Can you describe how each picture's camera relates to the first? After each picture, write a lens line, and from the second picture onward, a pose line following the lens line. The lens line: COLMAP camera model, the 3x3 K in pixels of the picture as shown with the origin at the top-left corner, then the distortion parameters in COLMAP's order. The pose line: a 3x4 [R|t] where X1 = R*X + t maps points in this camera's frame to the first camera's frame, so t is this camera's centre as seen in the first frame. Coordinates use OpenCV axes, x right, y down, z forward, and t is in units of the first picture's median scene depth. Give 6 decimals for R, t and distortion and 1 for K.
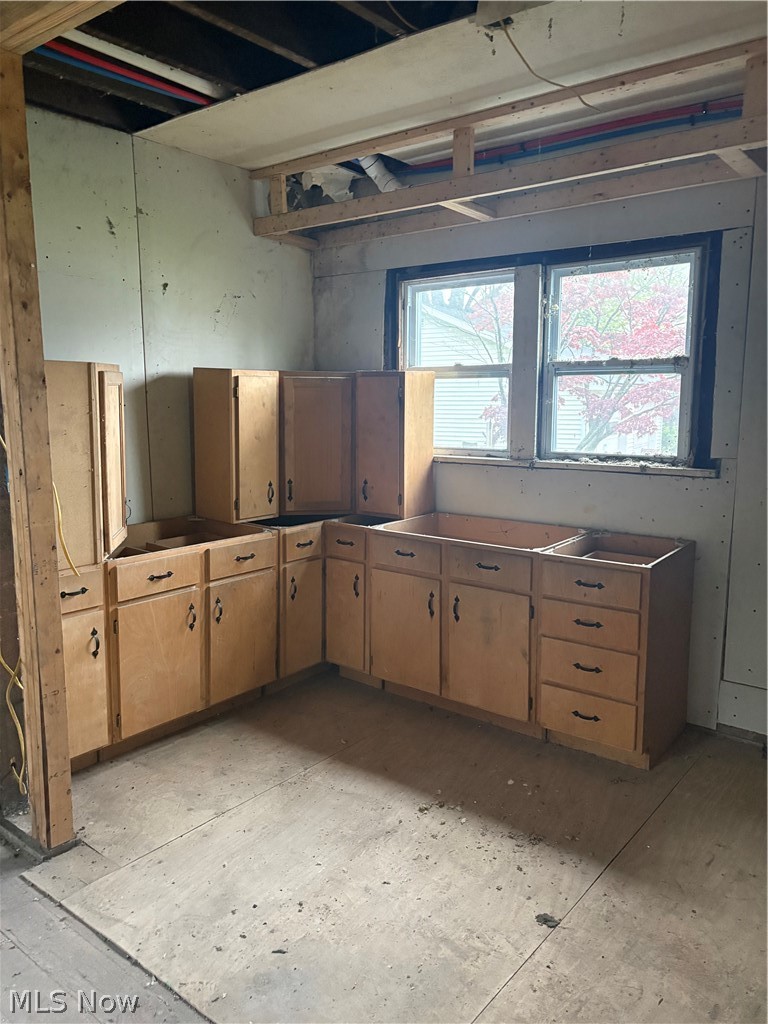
lens RADIAL K [[769.9, 0, 384.0], [0, 769.9, 512.0], [0, 0, 1]] dist [0.006282, -0.008603]
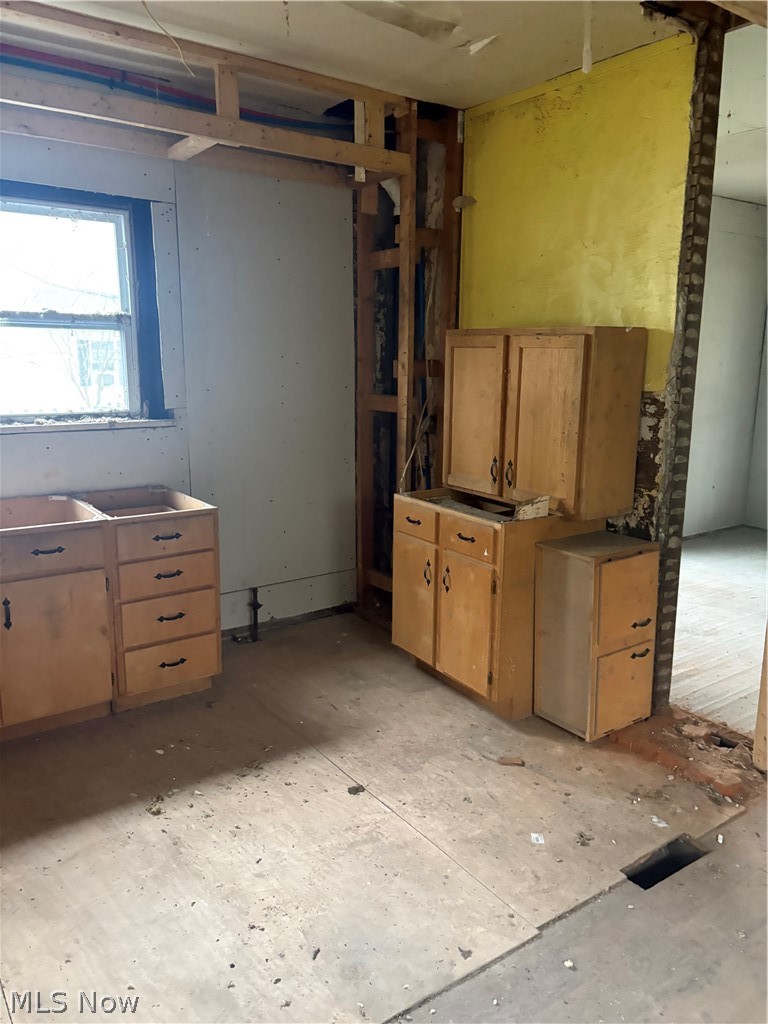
lens RADIAL K [[769.9, 0, 384.0], [0, 769.9, 512.0], [0, 0, 1]] dist [0.006282, -0.008603]
pose [[0.267777, -0.188398, 0.944882, -0.592757], [0.131694, 0.978649, 0.157809, -0.060254], [-0.954438, 0.082177, 0.286870, 0.402405]]
